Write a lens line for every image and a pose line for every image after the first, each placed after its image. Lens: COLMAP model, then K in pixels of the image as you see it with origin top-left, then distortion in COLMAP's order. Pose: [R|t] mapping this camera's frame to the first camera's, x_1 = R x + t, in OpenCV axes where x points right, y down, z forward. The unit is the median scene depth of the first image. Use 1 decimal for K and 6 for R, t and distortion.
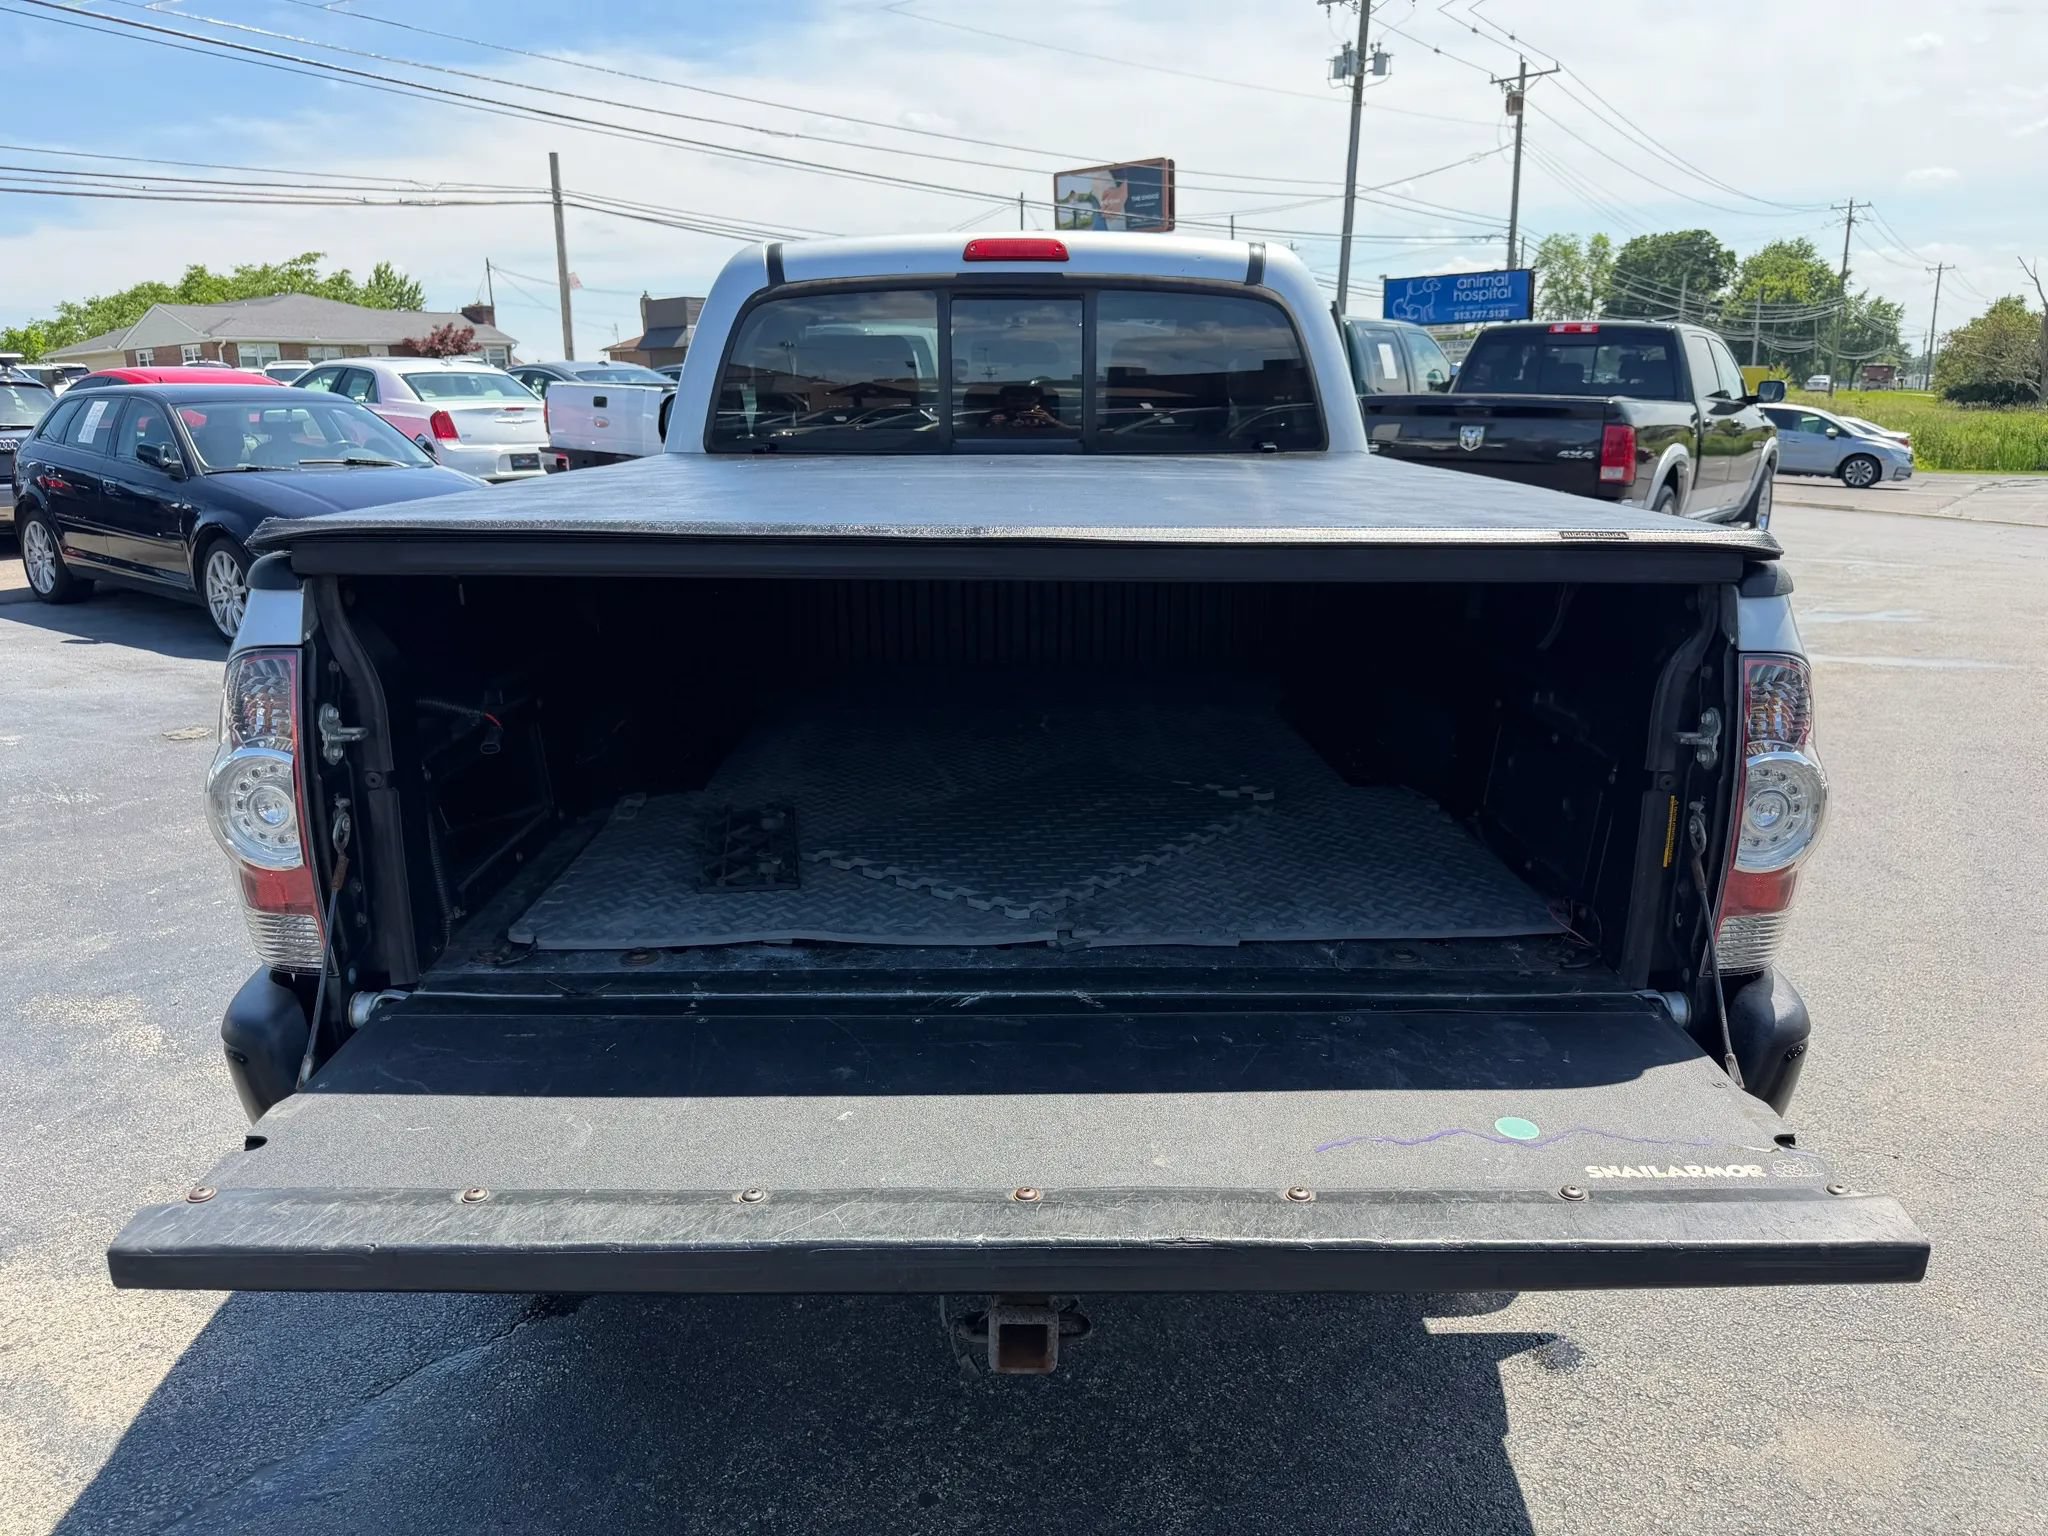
lens RADIAL K [[1461.9, 0, 1024.3], [0, 1461.9, 749.6], [0, 0, 1]] dist [0.000793, -0.003341]
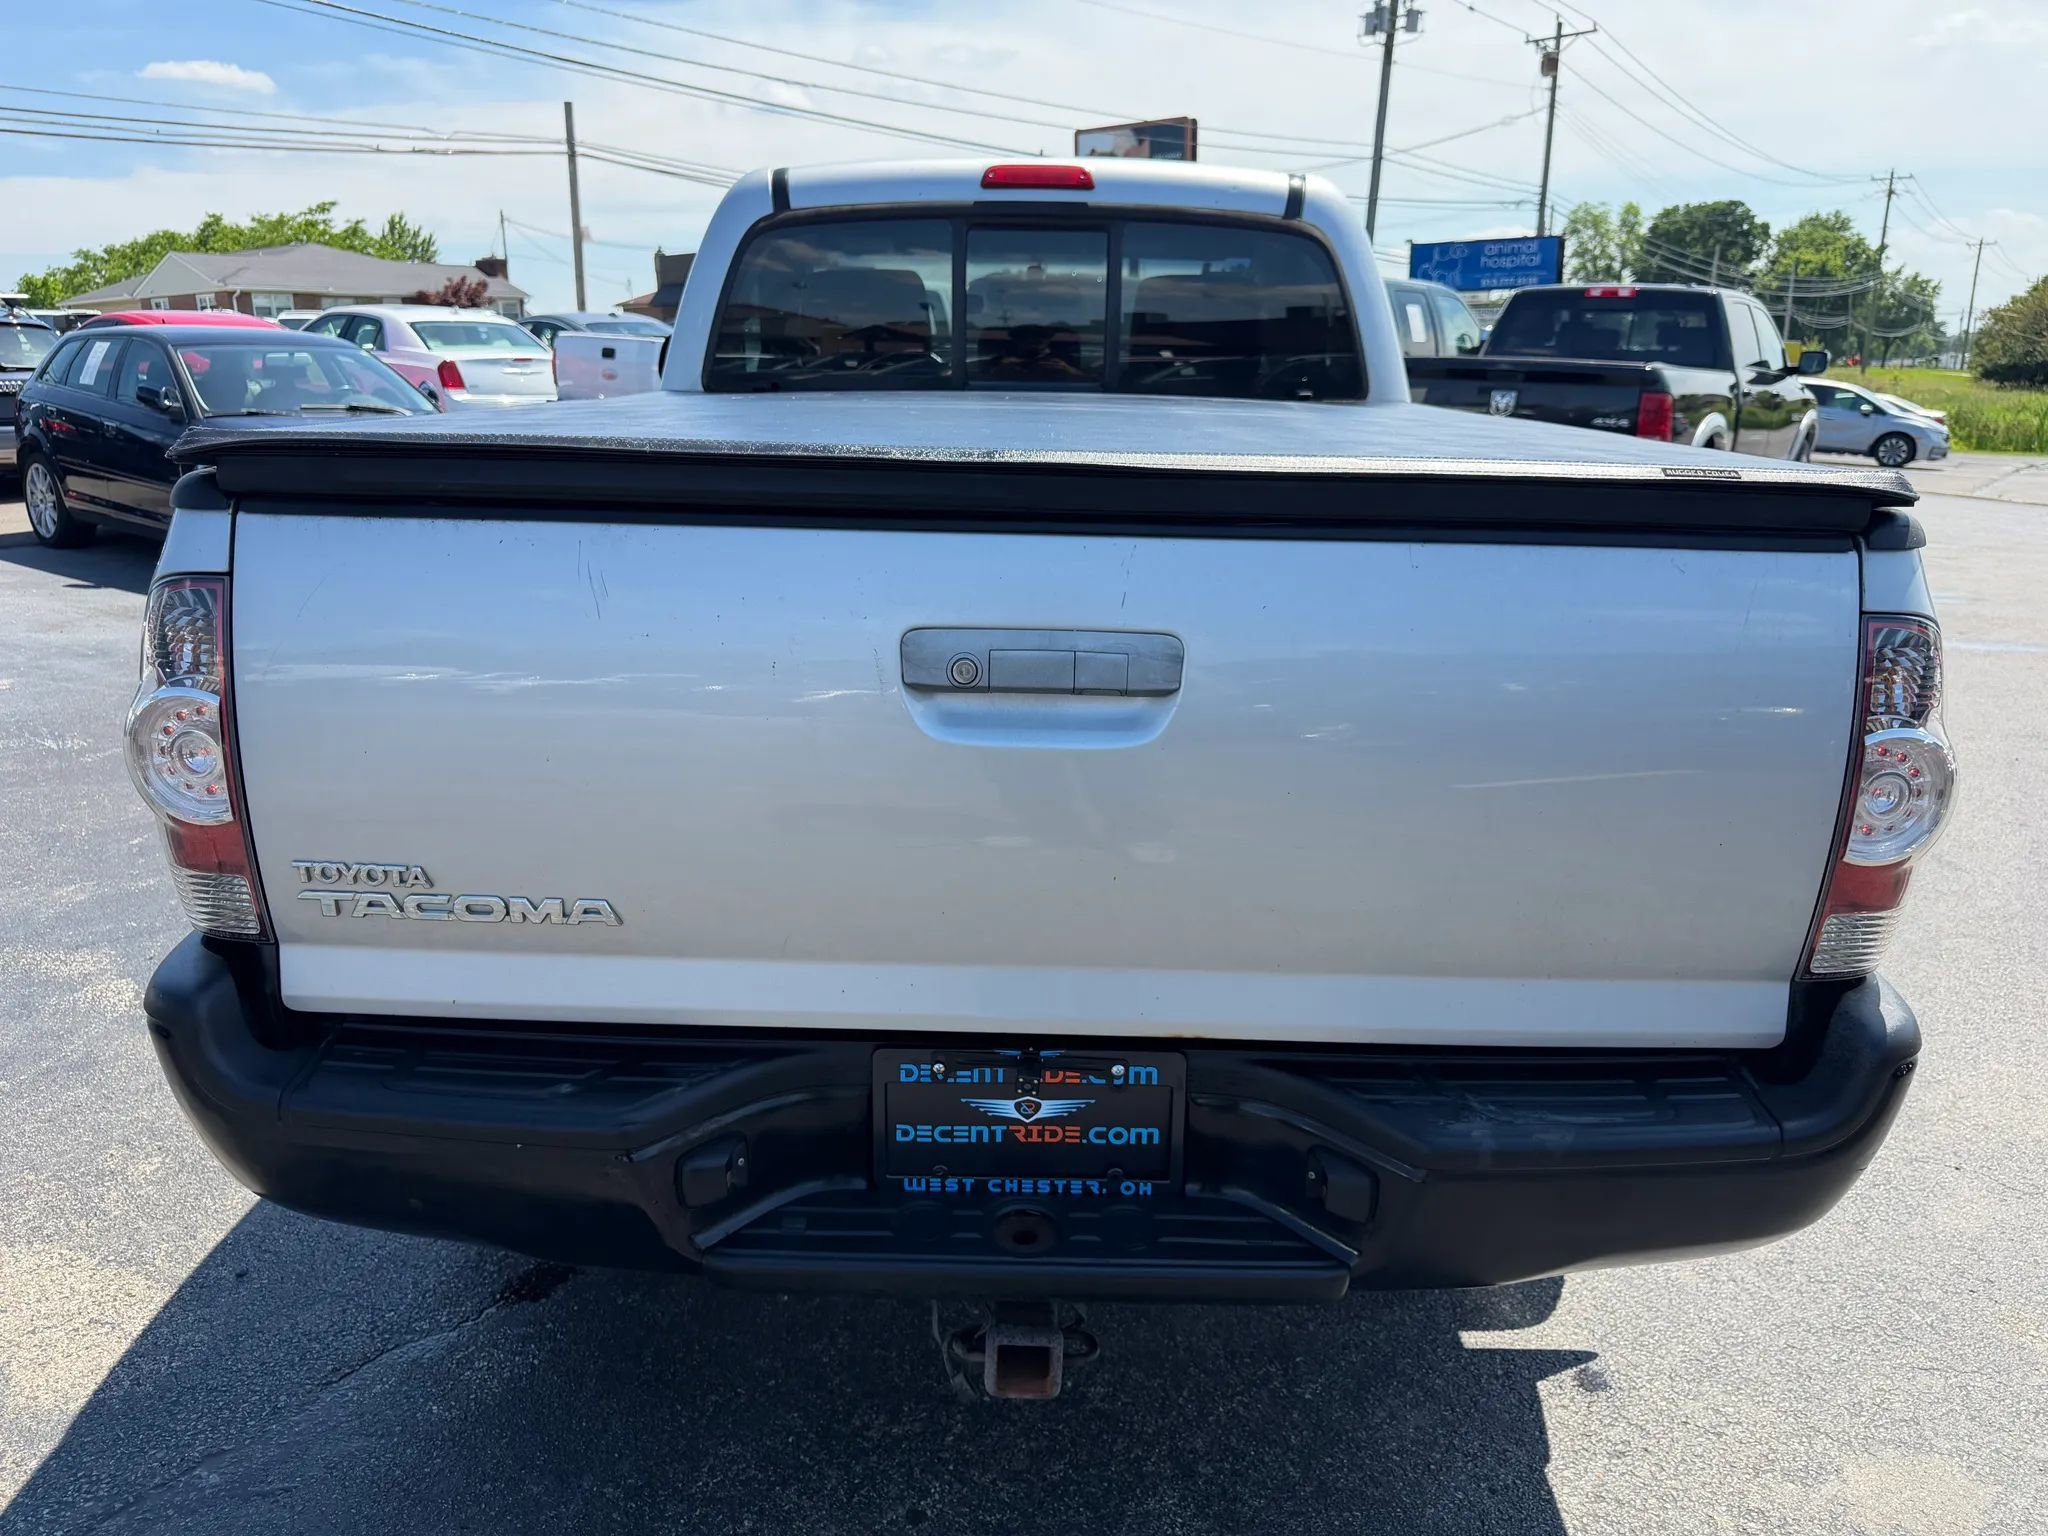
lens RADIAL K [[1464.6, 0, 1002.8], [0, 1464.6, 765.3], [0, 0, 1]] dist [-0.002796, -0.002534]
pose [[0.999580, 0.021930, -0.018961, -0.000479], [-0.021294, 0.999225, 0.033102, 0.000605], [0.019672, -0.032684, 0.999272, 0.011748]]
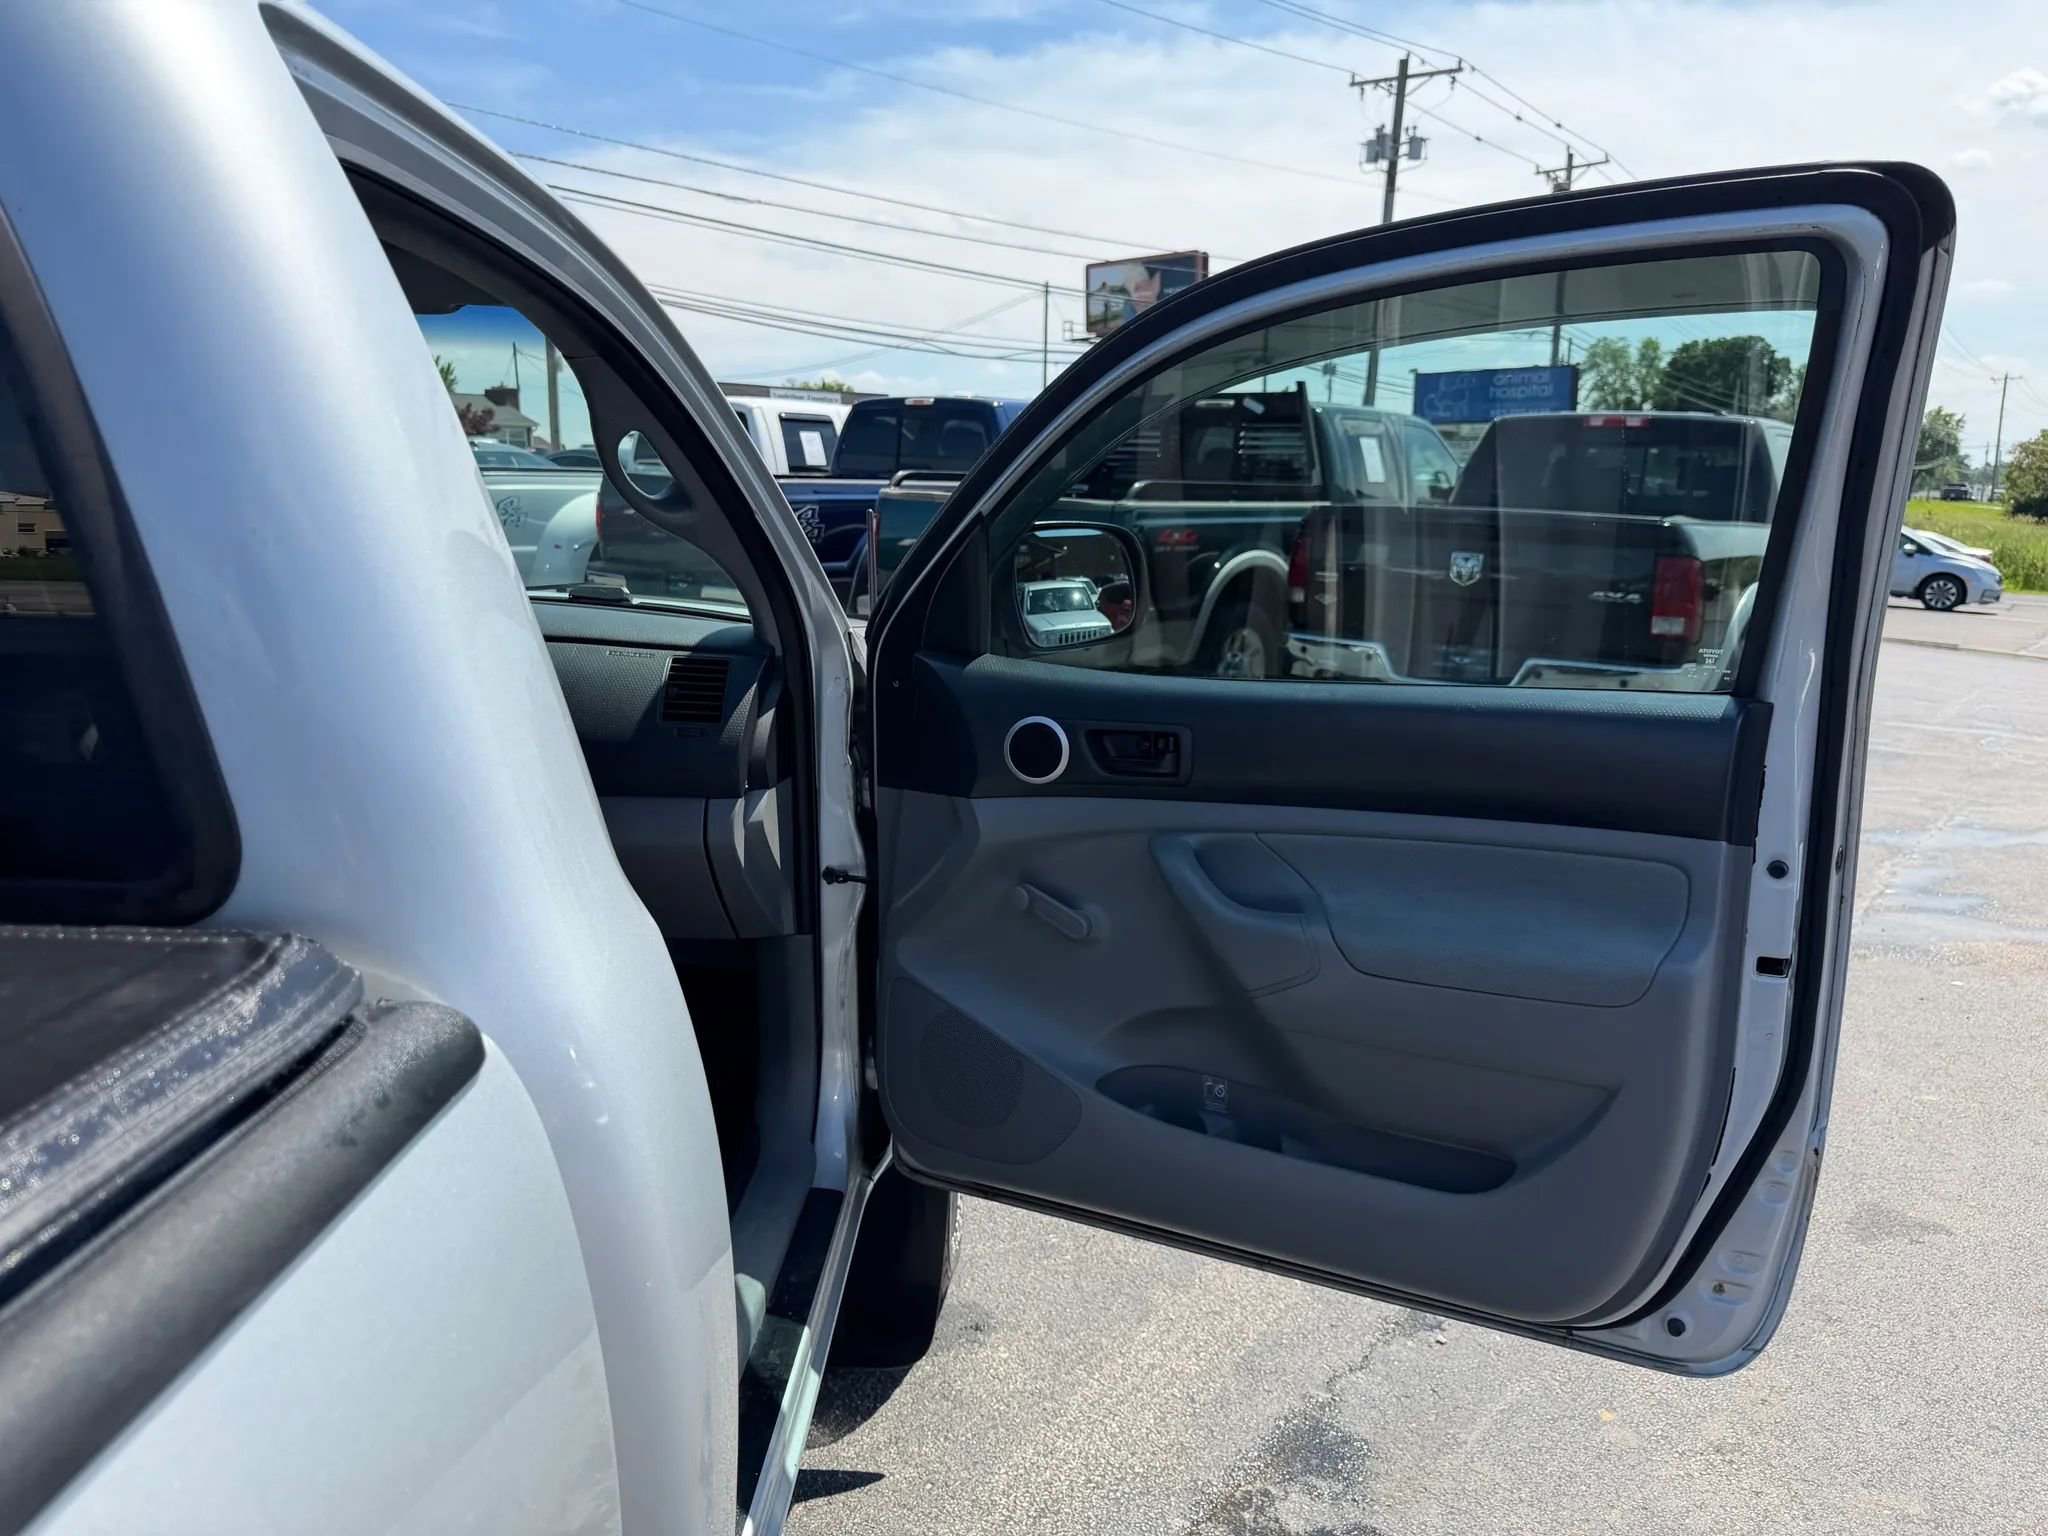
lens RADIAL K [[1466.2, 0, 1001.3], [0, 1466.2, 773.7], [0, 0, 1]] dist [-0.002382, -0.003119]
pose [[0.998810, 0.028551, -0.039543, 0.075714], [-0.030282, 0.998577, -0.043891, -0.051257], [0.038234, 0.045036, 0.998253, 0.194231]]
